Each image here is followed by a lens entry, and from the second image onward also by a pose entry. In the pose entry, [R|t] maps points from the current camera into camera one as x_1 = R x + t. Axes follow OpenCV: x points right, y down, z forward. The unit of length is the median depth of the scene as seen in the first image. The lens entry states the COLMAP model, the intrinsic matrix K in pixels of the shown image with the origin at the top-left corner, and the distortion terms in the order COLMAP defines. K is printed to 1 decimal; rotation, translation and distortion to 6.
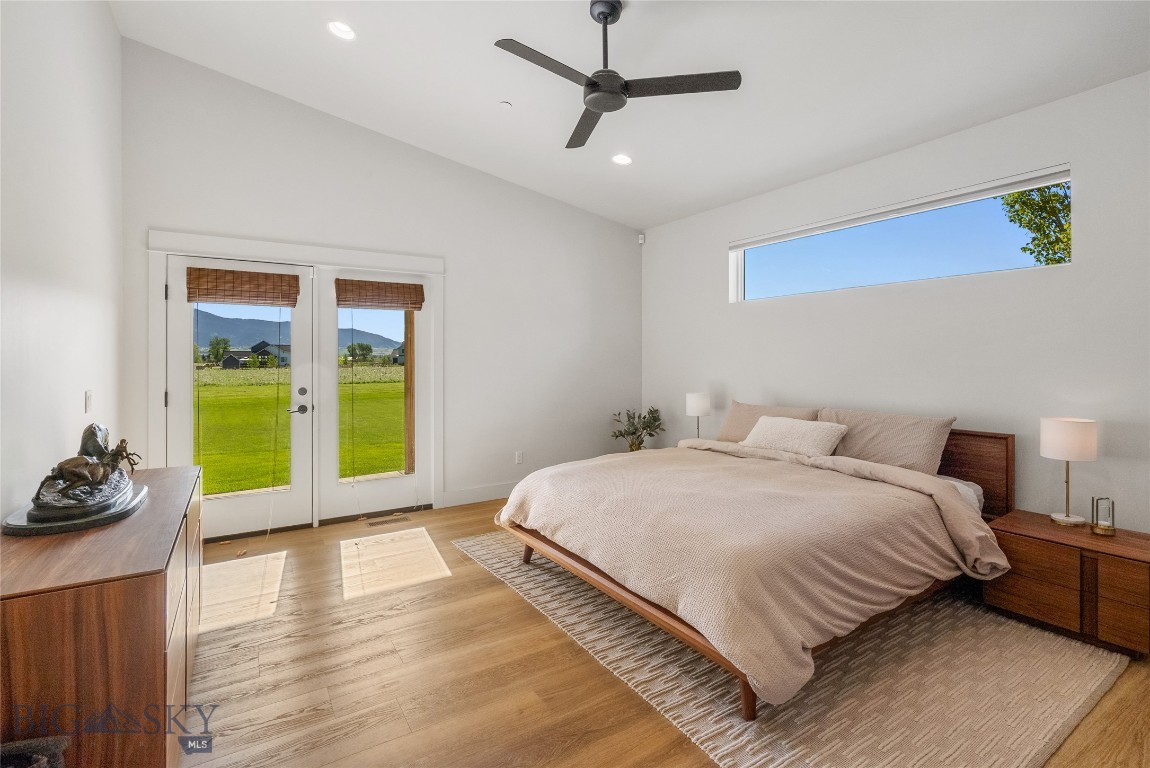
lens RADIAL K [[531.2, 0, 576.4], [0, 531.2, 348.5], [0, 0, 1]] dist [-0.002029, -0.000074]
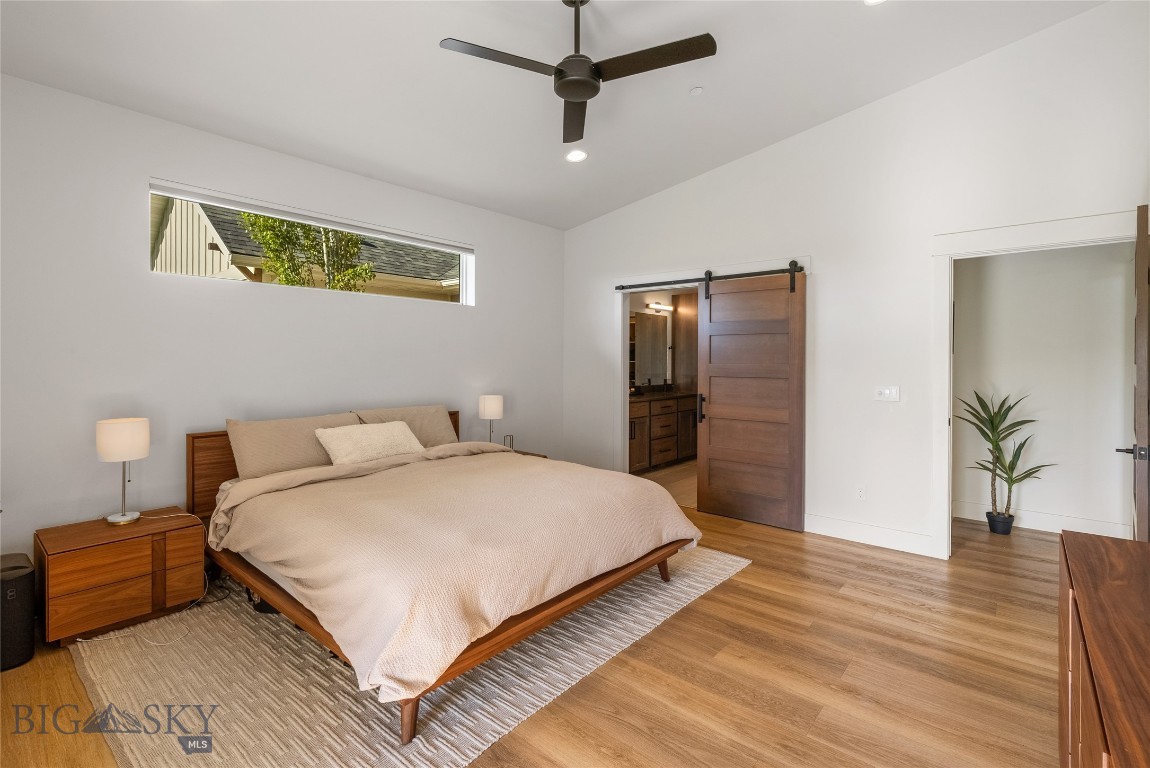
lens RADIAL K [[526.3, 0, 571.3], [0, 526.3, 366.6], [0, 0, 1]] dist [-0.002881, 0.000062]
pose [[-0.292814, -0.005047, 0.956156, -0.855246], [-0.021563, 0.999767, -0.001326, 0.032658], [-0.955926, -0.021006, -0.292854, 1.323146]]
